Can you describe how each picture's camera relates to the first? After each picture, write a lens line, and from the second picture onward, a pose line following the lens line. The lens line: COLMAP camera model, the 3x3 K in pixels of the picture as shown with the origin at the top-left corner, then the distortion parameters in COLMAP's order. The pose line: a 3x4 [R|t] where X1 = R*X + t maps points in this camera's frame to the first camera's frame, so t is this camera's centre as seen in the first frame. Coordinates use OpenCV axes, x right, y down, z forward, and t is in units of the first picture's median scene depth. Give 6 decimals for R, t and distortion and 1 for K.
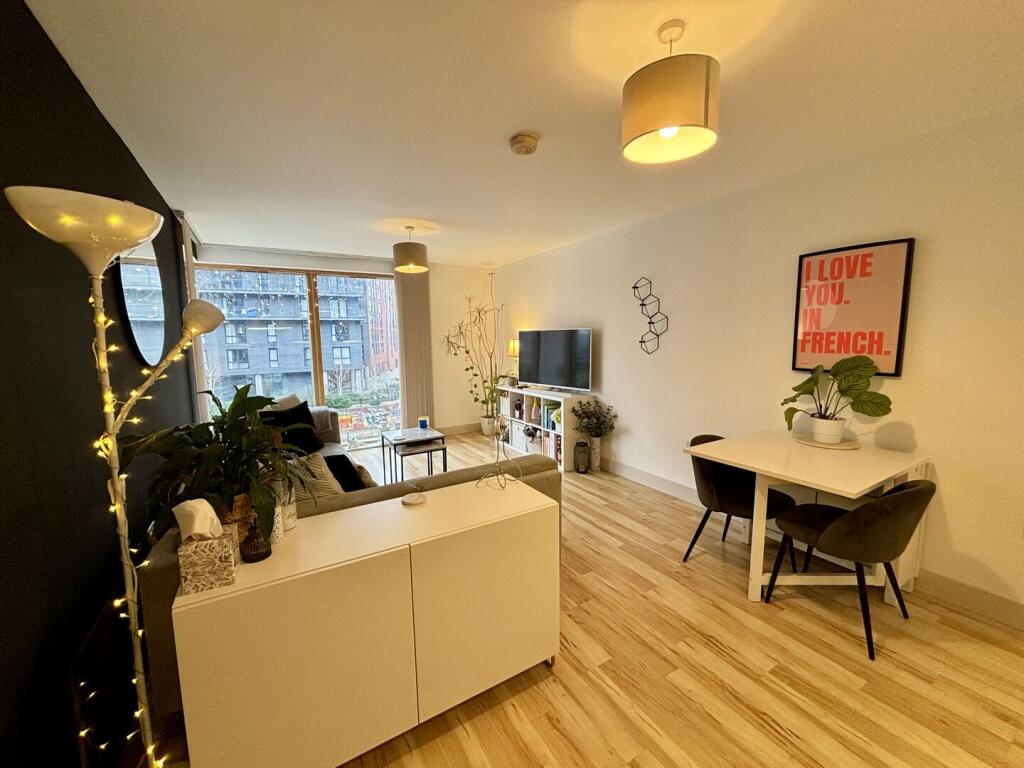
lens RADIAL K [[406.4, 0, 509.1], [0, 406.4, 384.9], [0, 0, 1]] dist [-0.002026, -0.000237]
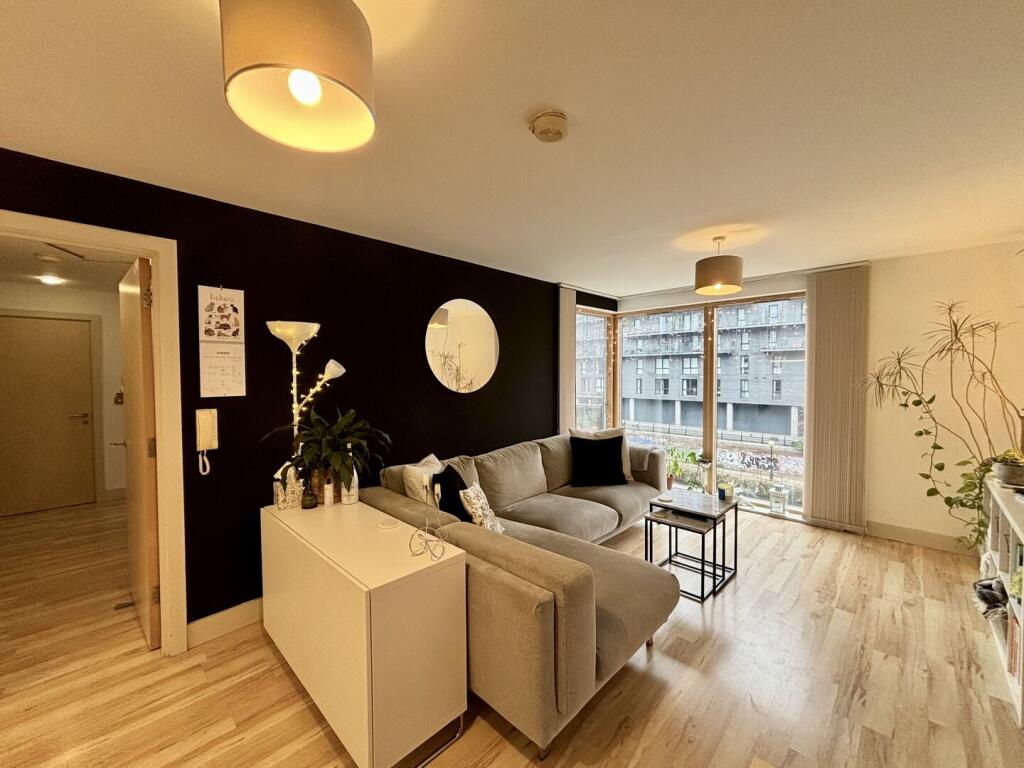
lens RADIAL K [[412.0, 0, 507.8], [0, 412.0, 383.8], [0, 0, 1]] dist [0.001833, 0.000184]
pose [[0.262573, 0.040256, -0.964072, 0.317429], [-0.113569, 0.993474, 0.010552, -0.052633], [0.958205, 0.106718, 0.265431, 0.319091]]
